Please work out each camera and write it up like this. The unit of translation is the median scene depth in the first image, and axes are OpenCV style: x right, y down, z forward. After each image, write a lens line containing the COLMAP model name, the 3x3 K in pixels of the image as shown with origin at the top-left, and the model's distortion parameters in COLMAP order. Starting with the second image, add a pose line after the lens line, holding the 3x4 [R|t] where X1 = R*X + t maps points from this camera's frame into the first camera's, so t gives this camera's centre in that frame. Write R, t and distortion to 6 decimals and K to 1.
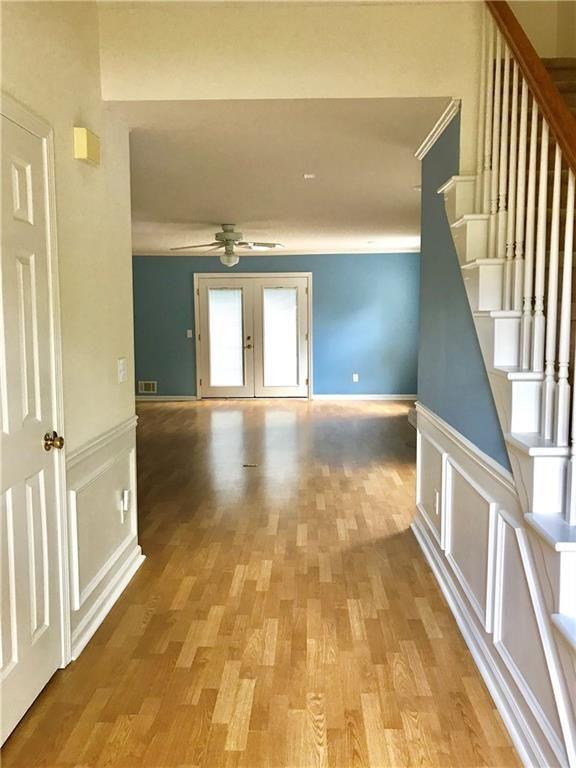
lens RADIAL K [[622.3, 0, 290.0], [0, 622.3, 366.1], [0, 0, 1]] dist [0.018179, -0.014485]
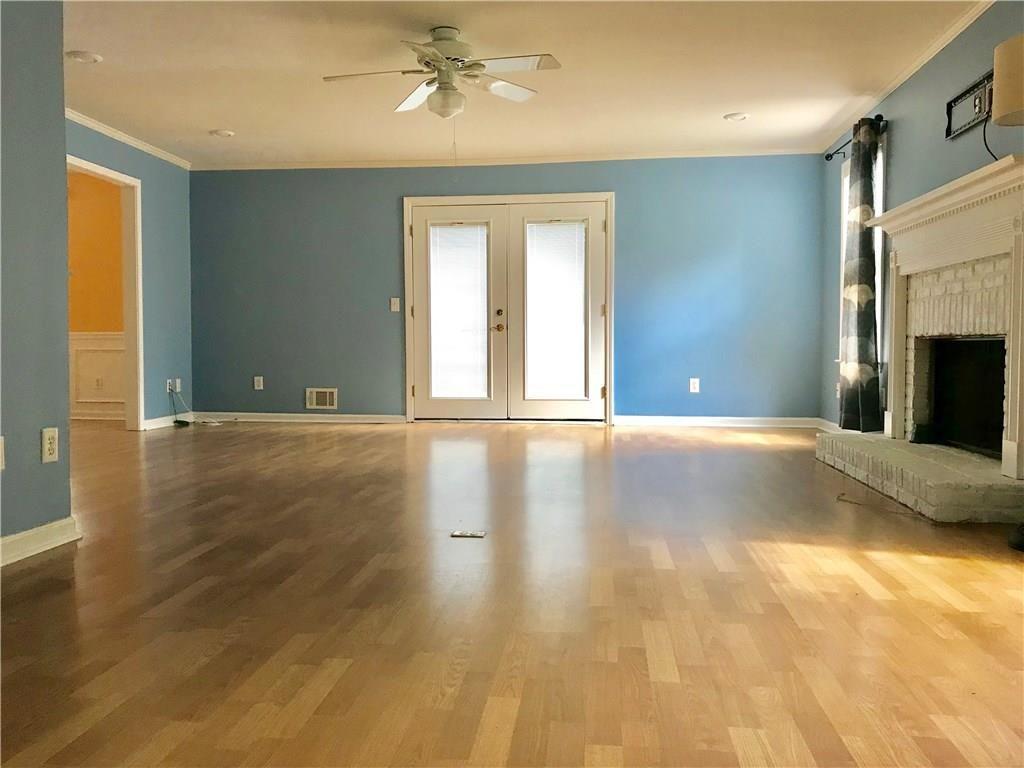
lens RADIAL K [[829.7, 0, 494.8], [0, 829.7, 372.3], [0, 0, 1]] dist [0.018179, -0.014485]
pose [[0.995243, 0.010035, -0.096904, 0.002729], [-0.014956, 0.998628, -0.050183, 0.046425], [0.096268, 0.051394, 0.994028, 0.263463]]
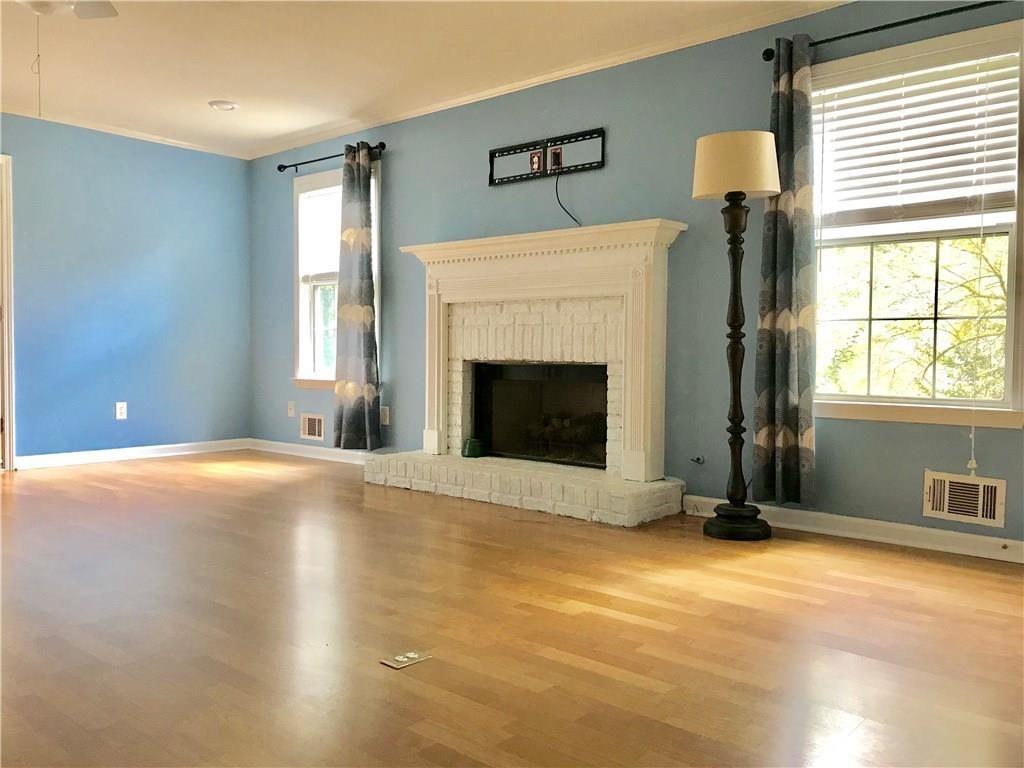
lens RADIAL K [[829.7, 0, 494.8], [0, 829.7, 372.3], [0, 0, 1]] dist [0.018179, -0.014485]
pose [[0.632389, -0.004064, 0.774641, -0.185101], [0.050117, 0.998106, -0.035677, 0.026330], [-0.773028, 0.061384, 0.631395, 0.412848]]
